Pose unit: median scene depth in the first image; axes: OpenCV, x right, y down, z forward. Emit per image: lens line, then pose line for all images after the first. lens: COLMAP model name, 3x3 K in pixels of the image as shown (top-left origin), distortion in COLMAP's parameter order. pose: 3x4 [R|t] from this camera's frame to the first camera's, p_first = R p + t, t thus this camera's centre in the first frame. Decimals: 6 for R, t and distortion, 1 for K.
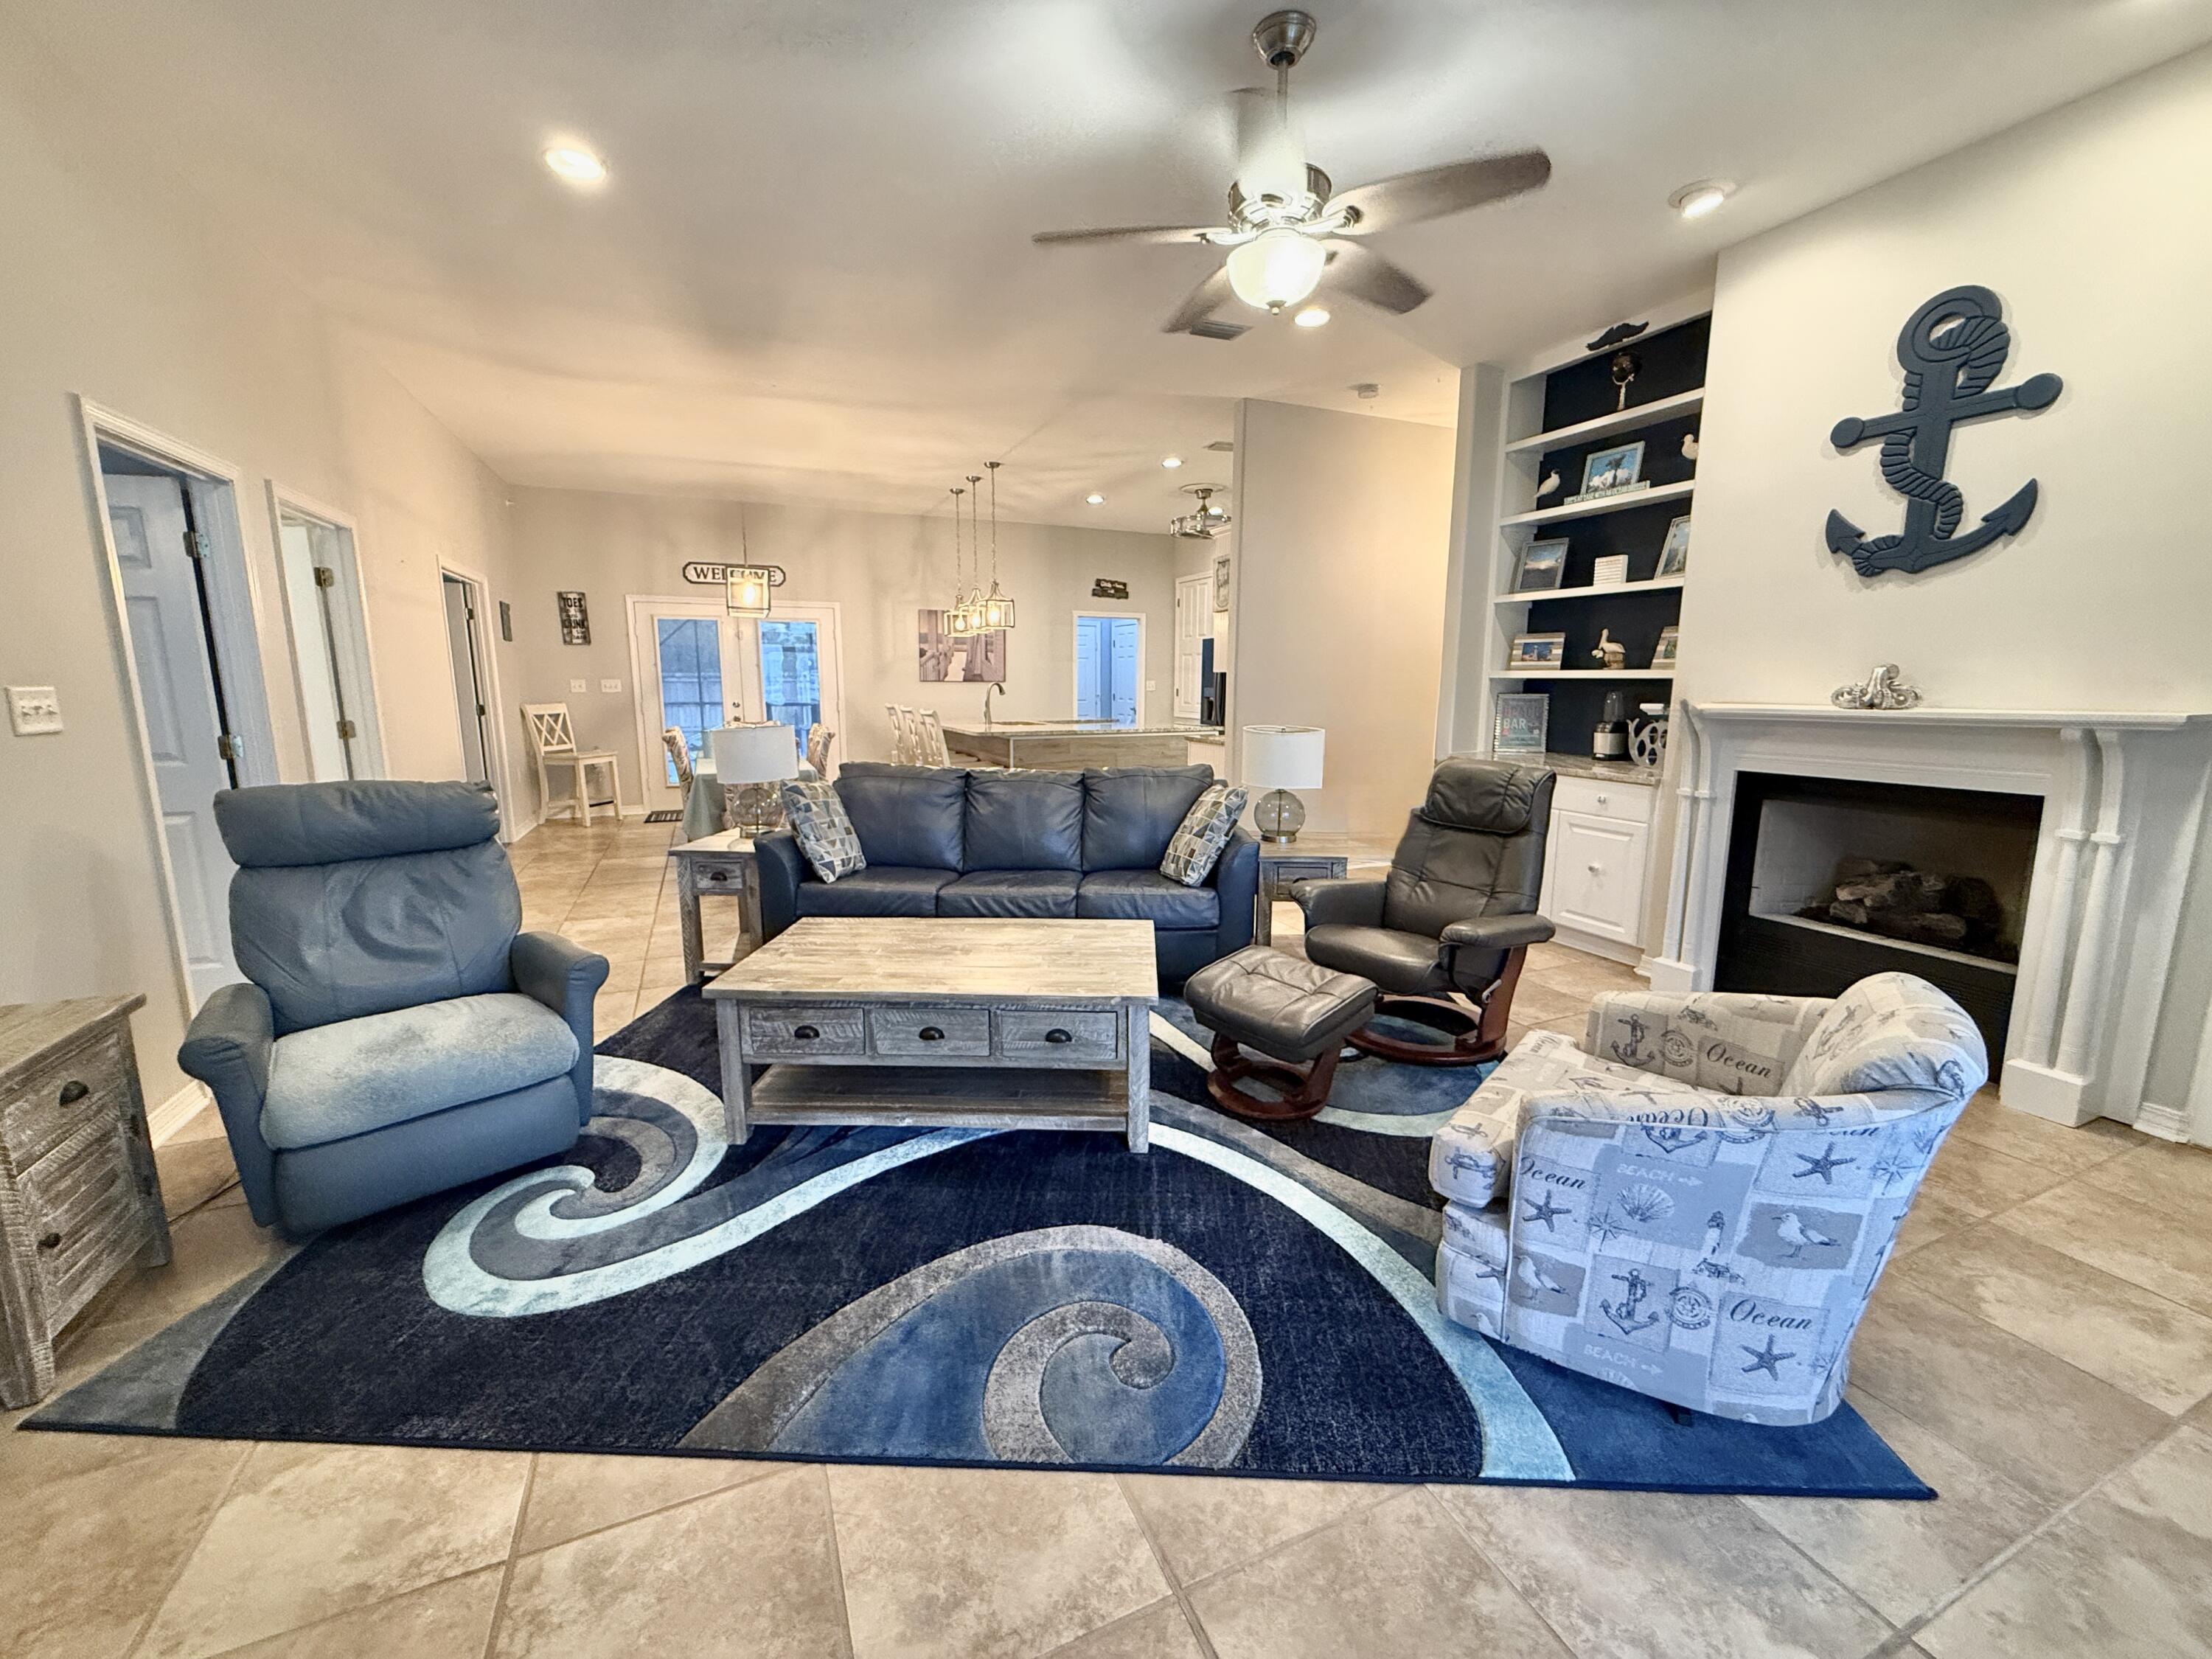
lens RADIAL K [[887.1, 0, 1106.0], [0, 887.1, 829.5], [0, 0, 1]] dist [-0.000249, 0.000016]
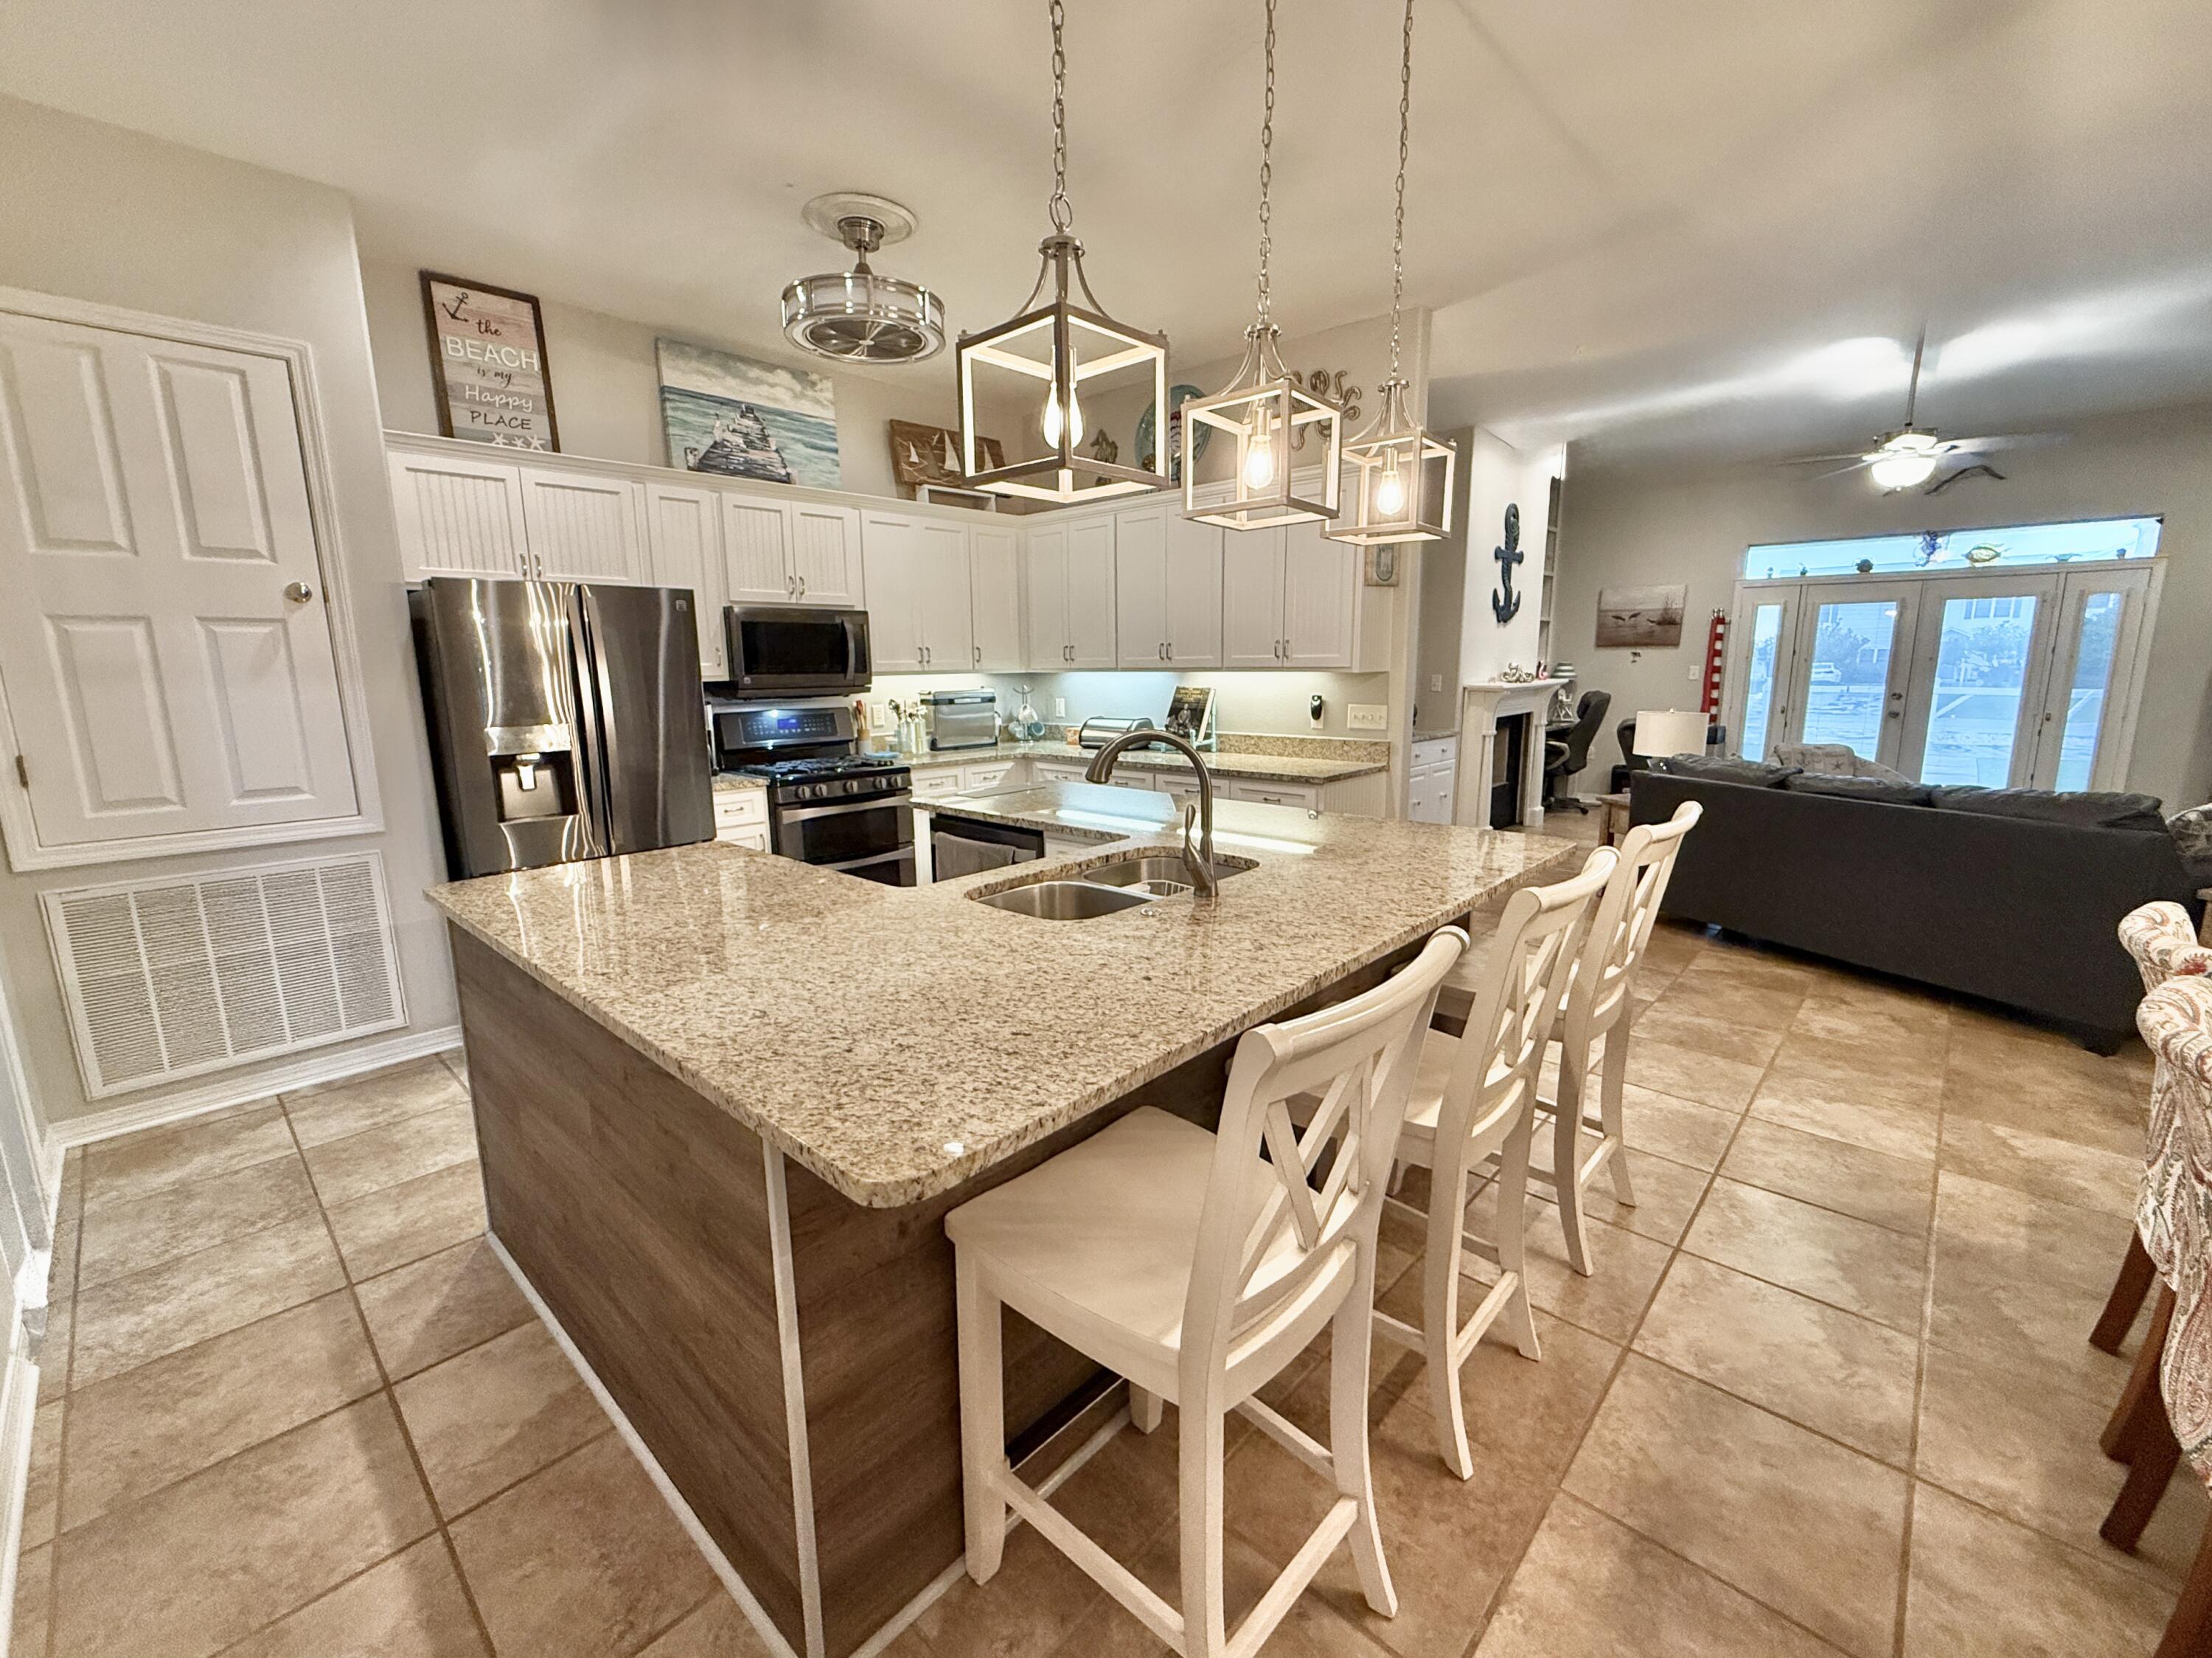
lens RADIAL K [[916.4, 0, 1096.6], [0, 916.4, 824.9], [0, 0, 1]] dist [0.000228, -0.000359]
pose [[-0.383334, -0.162471, 0.909208, -0.344434], [0.164861, 0.956561, 0.240440, -0.199472], [-0.908777, 0.242062, -0.339897, 1.081591]]
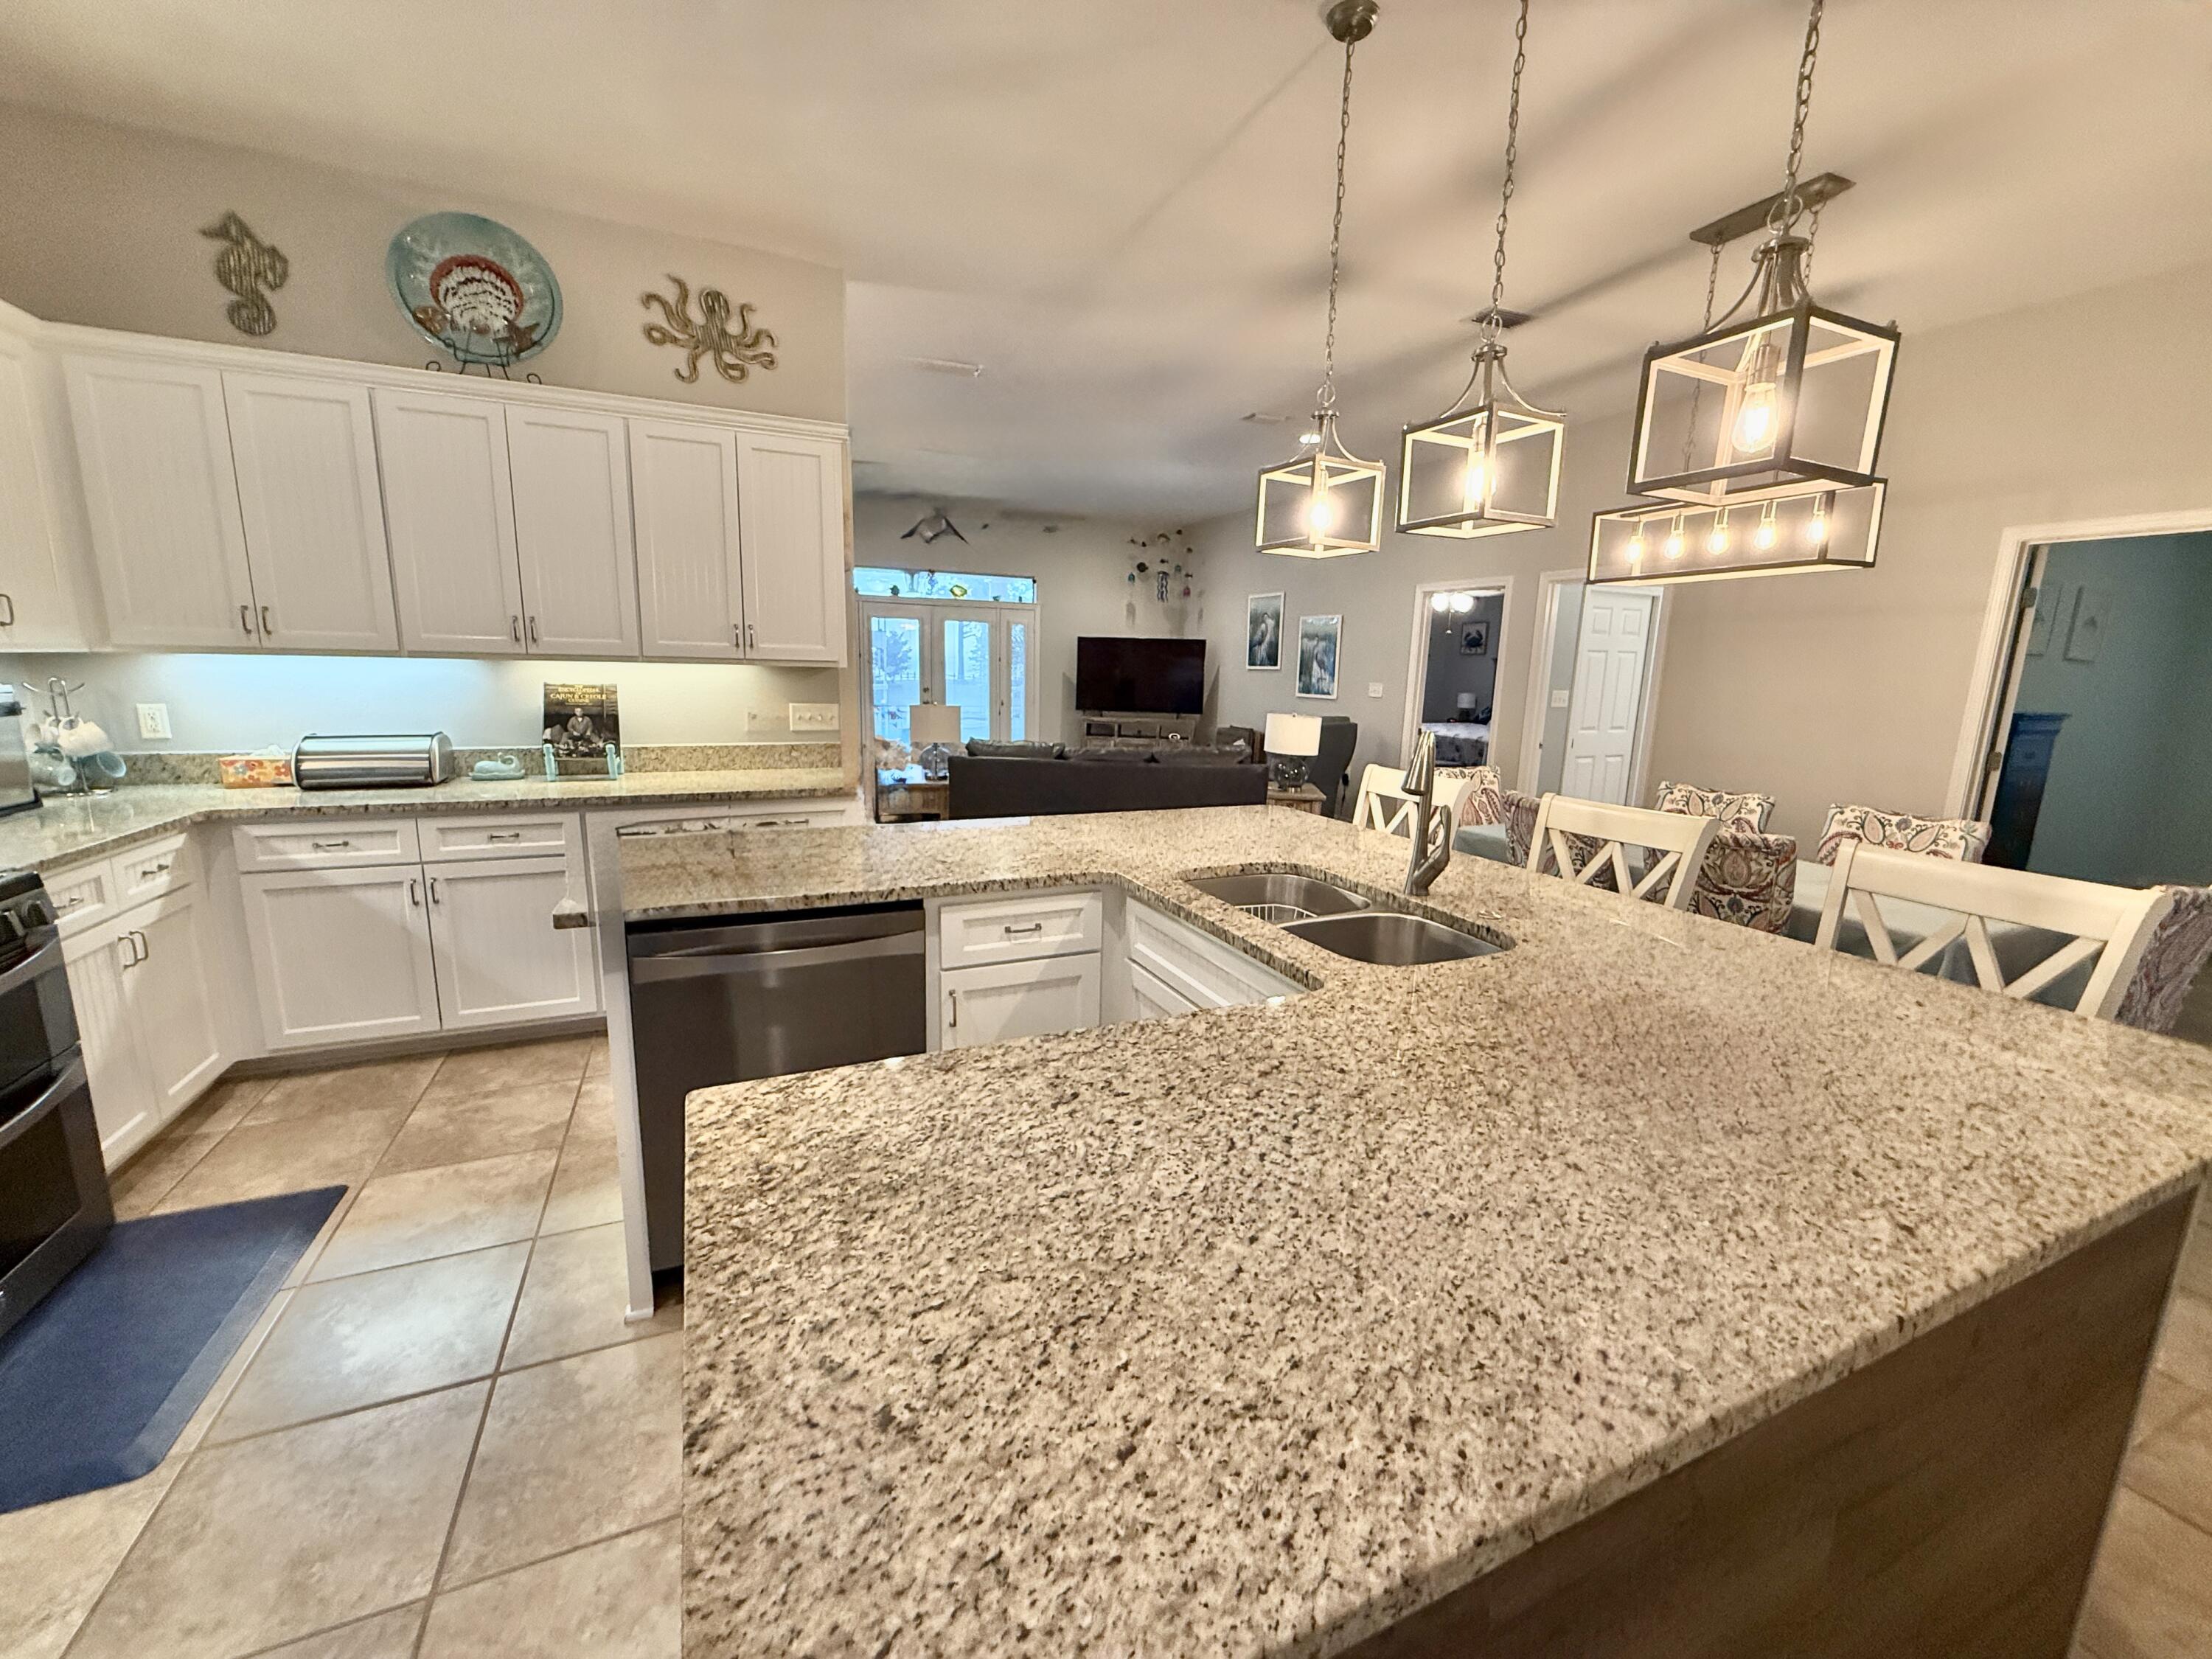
lens RADIAL K [[881.0, 0, 1097.7], [0, 881.0, 825.3], [0, 0, 1]] dist [-0.000431, -0.000090]
pose [[-0.999616, -0.027538, -0.003070, -0.038546], [-0.026913, 0.938560, 0.344066, -0.215003], [-0.006594, 0.344016, -0.938940, 1.197441]]
